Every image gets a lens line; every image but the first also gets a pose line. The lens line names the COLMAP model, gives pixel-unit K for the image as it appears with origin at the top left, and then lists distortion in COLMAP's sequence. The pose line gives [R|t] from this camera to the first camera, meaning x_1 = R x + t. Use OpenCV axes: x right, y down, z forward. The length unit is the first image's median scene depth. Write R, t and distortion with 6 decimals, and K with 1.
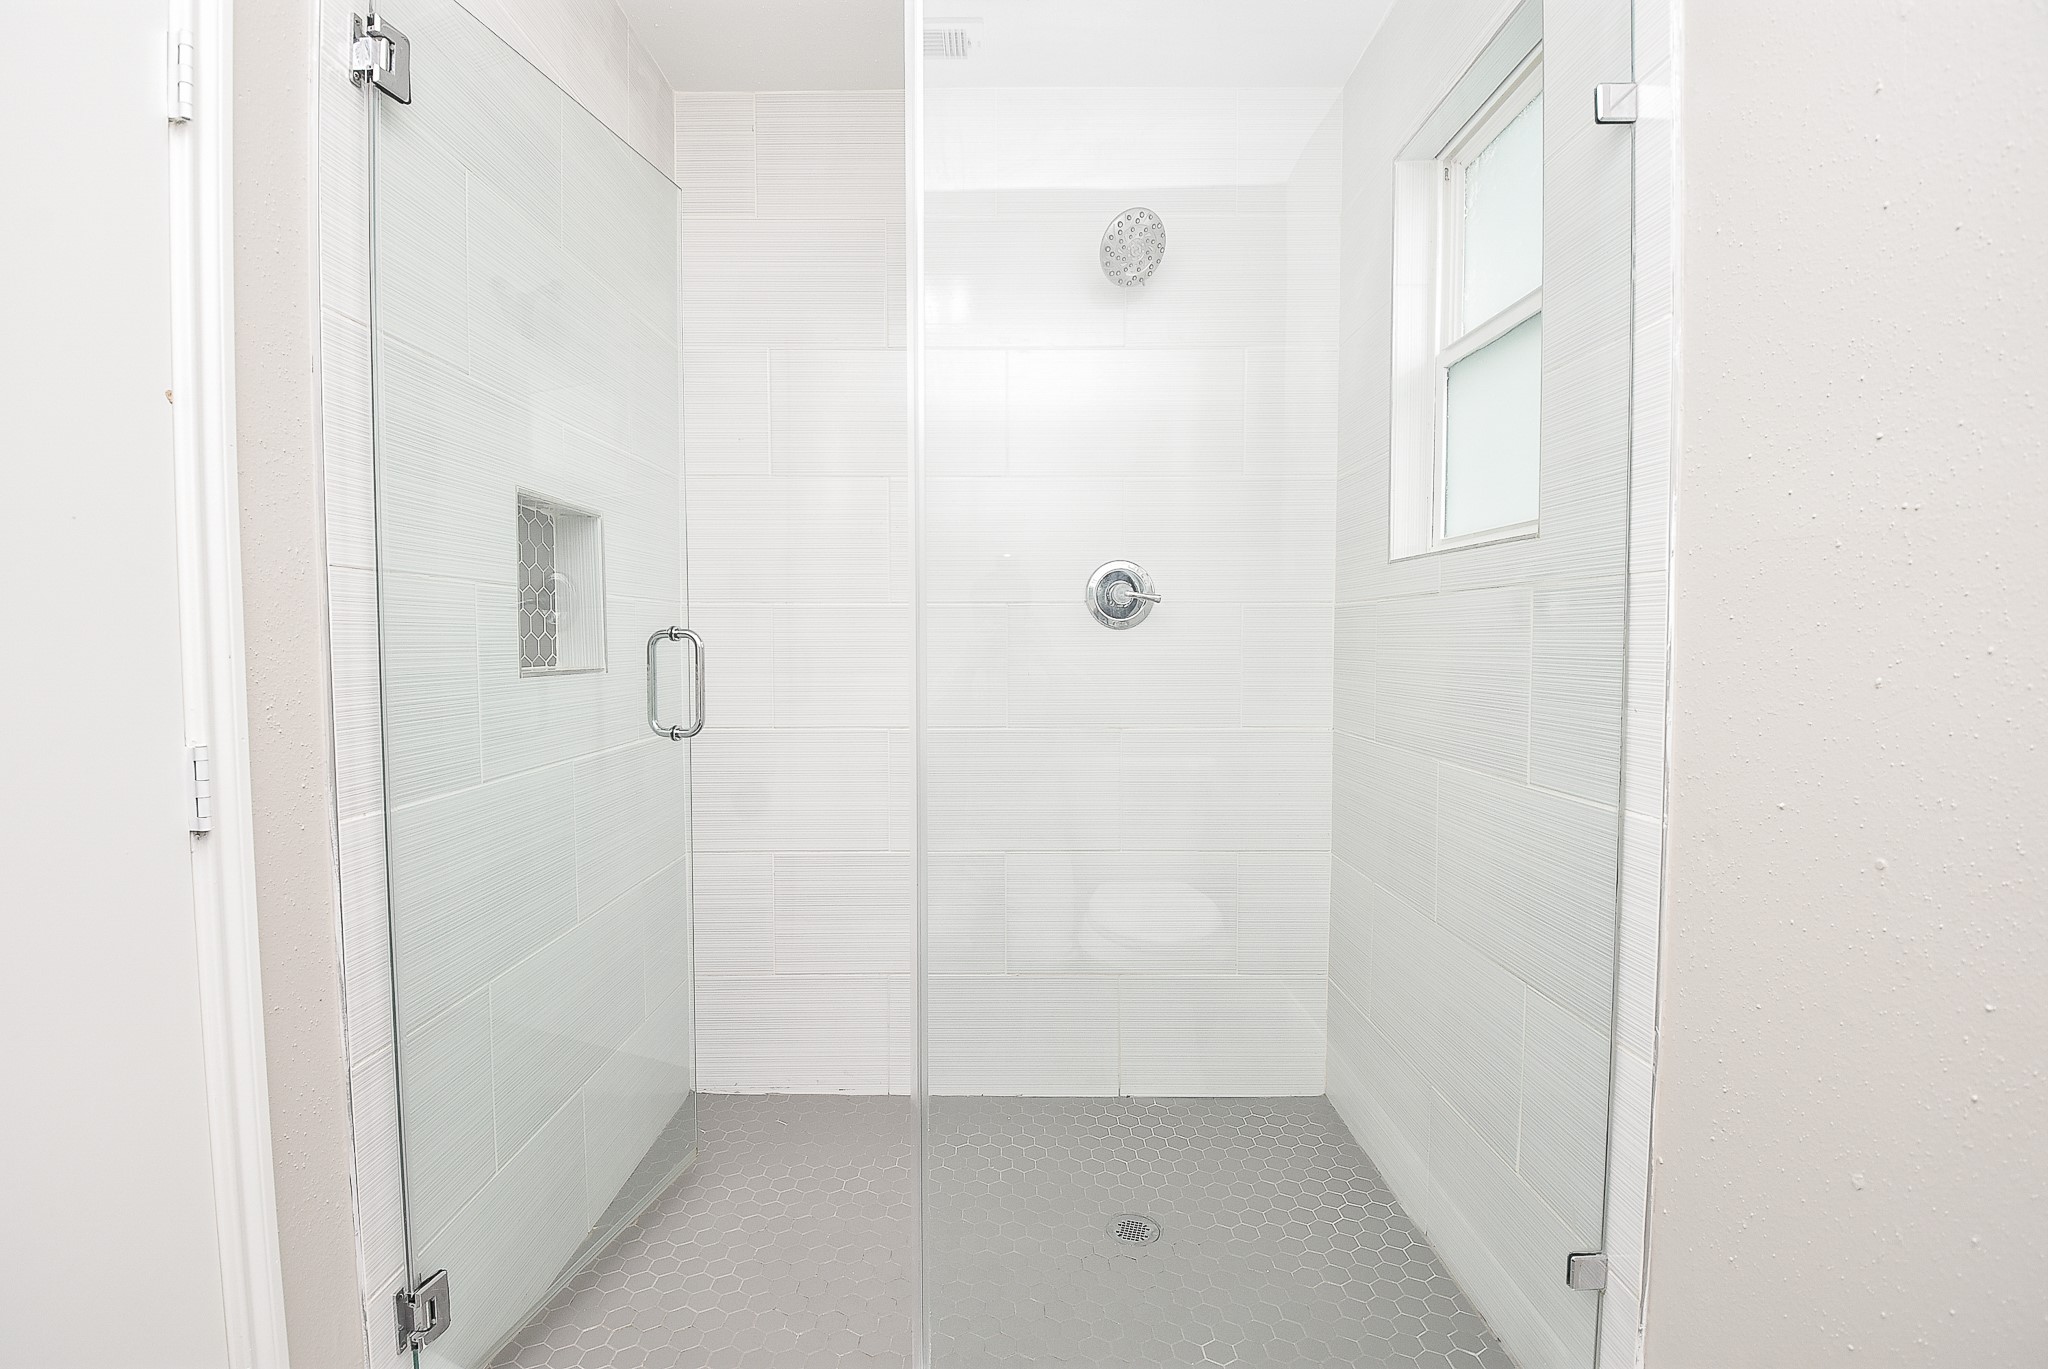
lens RADIAL K [[895.0, 0, 1013.2], [0, 895.0, 680.0], [0, 0, 1]] dist [0.013085, -0.020412]
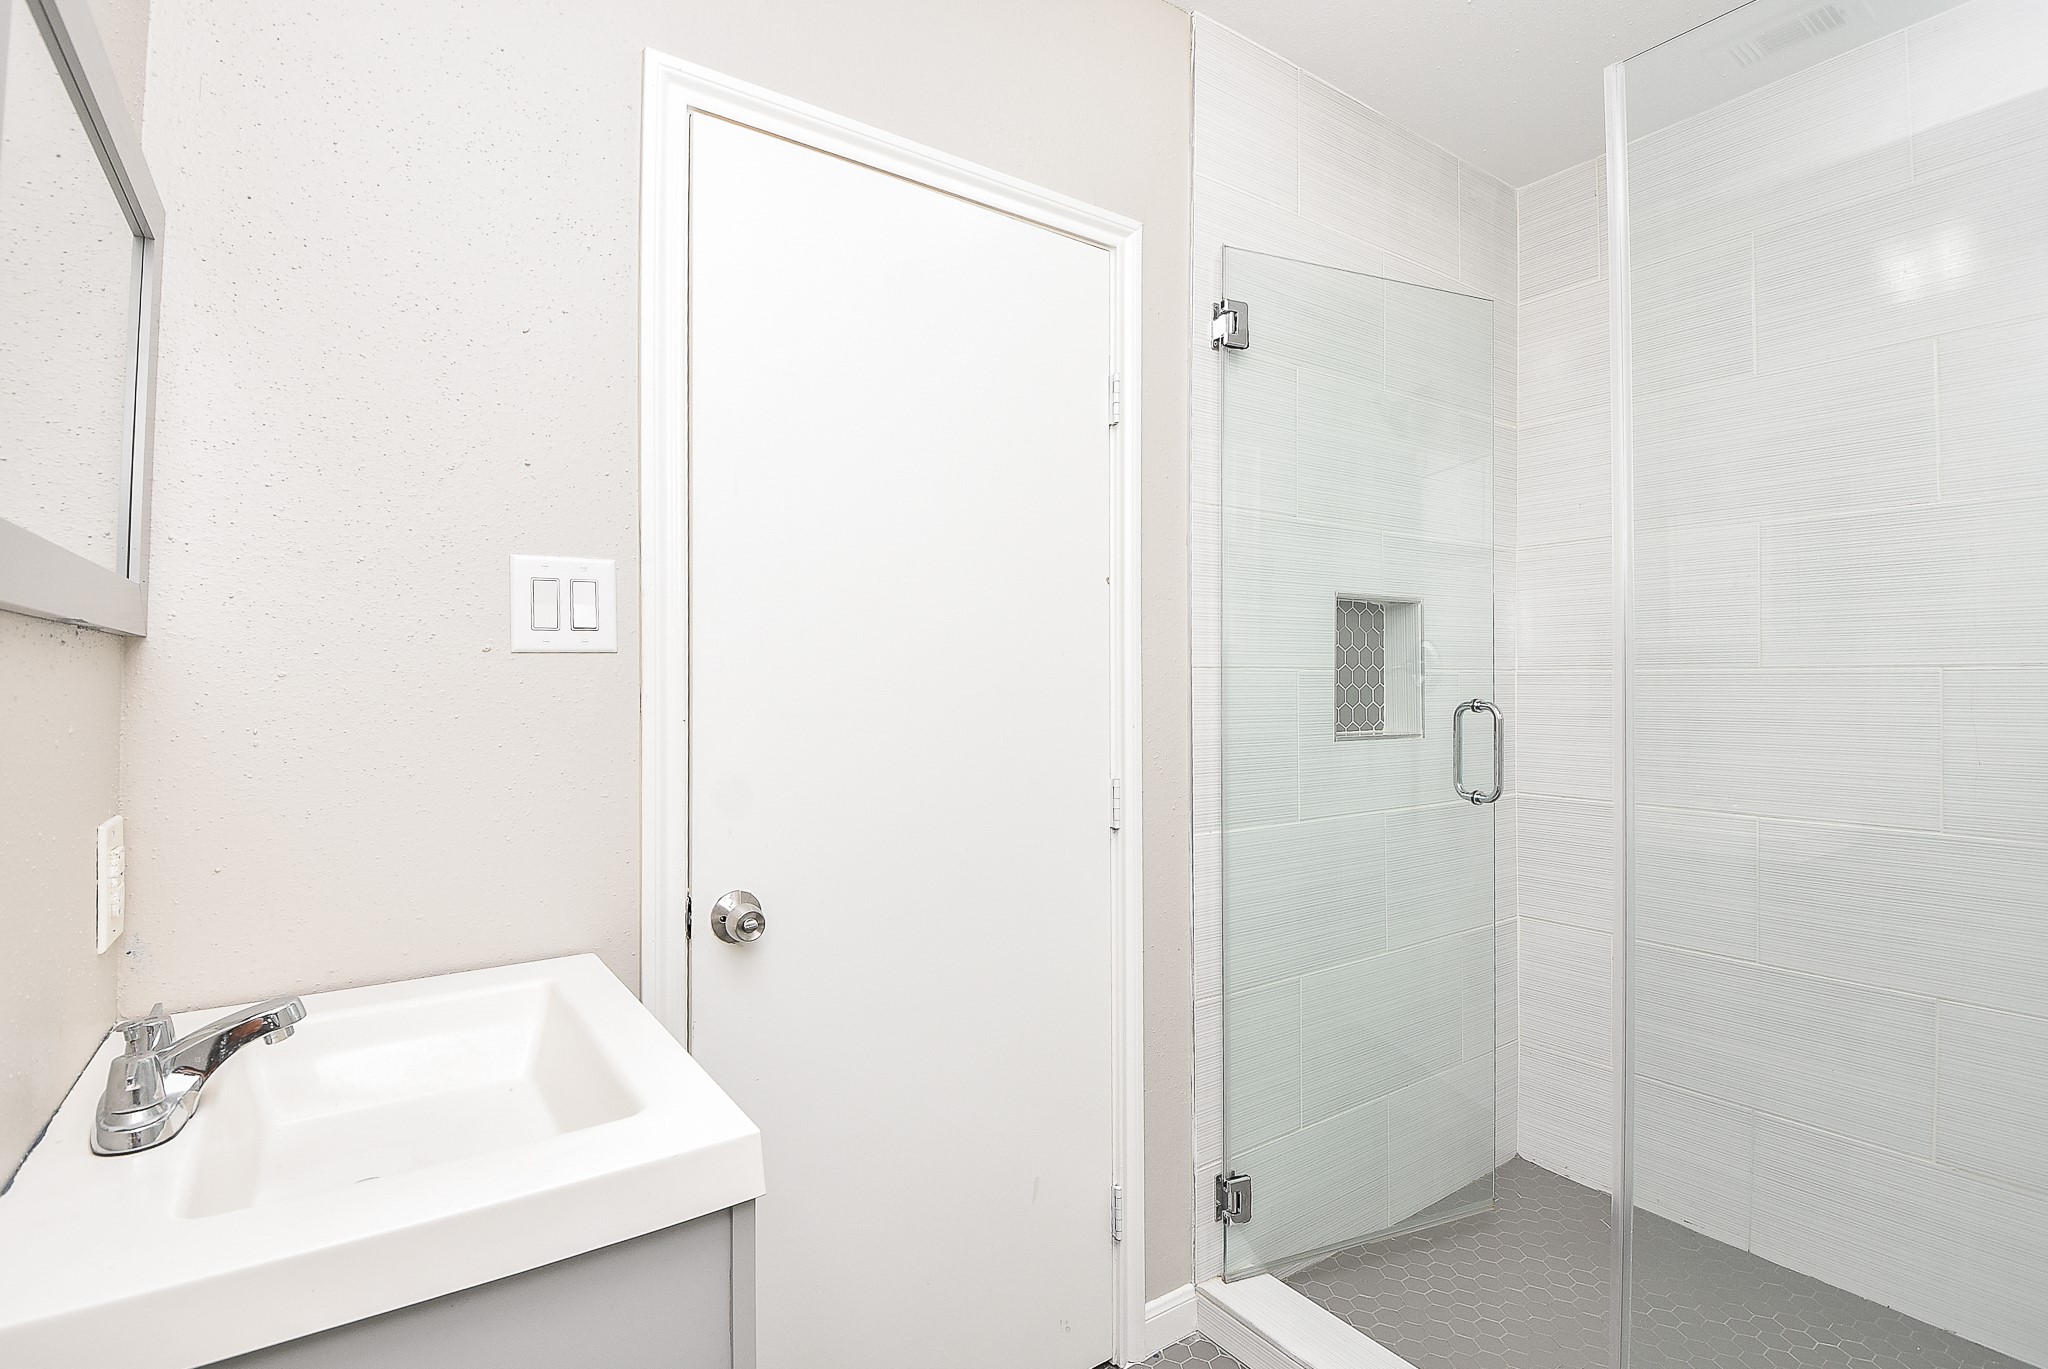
lens RADIAL K [[895.0, 0, 1013.2], [0, 895.0, 680.0], [0, 0, 1]] dist [0.013085, -0.020412]
pose [[0.560917, -0.004590, -0.827859, 0.308256], [-0.038830, 0.998738, -0.031846, -0.039856], [0.826961, 0.050009, 0.560031, -0.106976]]
